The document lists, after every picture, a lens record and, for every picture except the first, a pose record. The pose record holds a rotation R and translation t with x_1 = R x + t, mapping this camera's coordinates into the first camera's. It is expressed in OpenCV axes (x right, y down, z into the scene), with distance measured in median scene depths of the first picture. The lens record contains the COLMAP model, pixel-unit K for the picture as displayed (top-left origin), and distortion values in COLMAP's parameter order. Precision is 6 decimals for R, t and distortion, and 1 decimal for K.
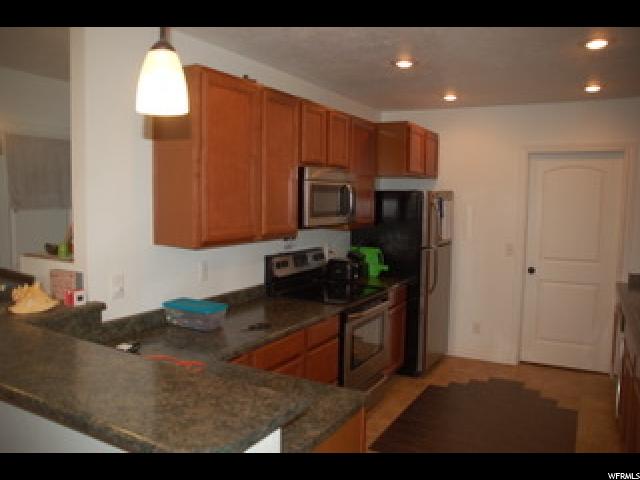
lens RADIAL K [[513.4, 0, 320.0], [0, 513.4, 240.0], [0, 0, 1]] dist [-0.153049, 0.141687]
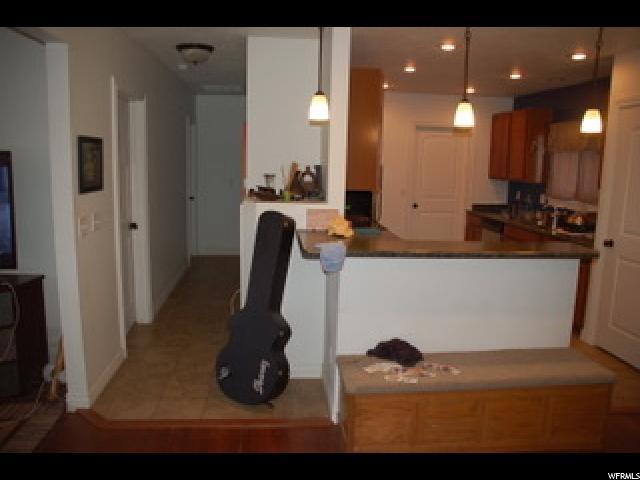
lens RADIAL K [[513.4, 0, 320.0], [0, 513.4, 240.0], [0, 0, 1]] dist [-0.153049, 0.141687]
pose [[0.830359, -0.087073, 0.550384, -0.714314], [0.038585, 0.994330, 0.099094, 0.001439], [-0.555891, -0.061047, 0.829010, -0.108221]]
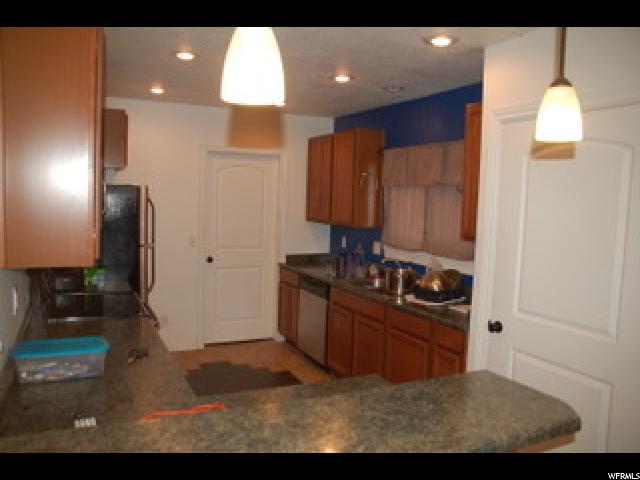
lens RADIAL K [[513.4, 0, 320.0], [0, 513.4, 240.0], [0, 0, 1]] dist [-0.153049, 0.141687]
pose [[0.581839, -0.063521, 0.810819, -0.364554], [0.044788, 0.997935, 0.046041, -0.023619], [-0.812070, 0.009527, 0.583483, 0.179129]]
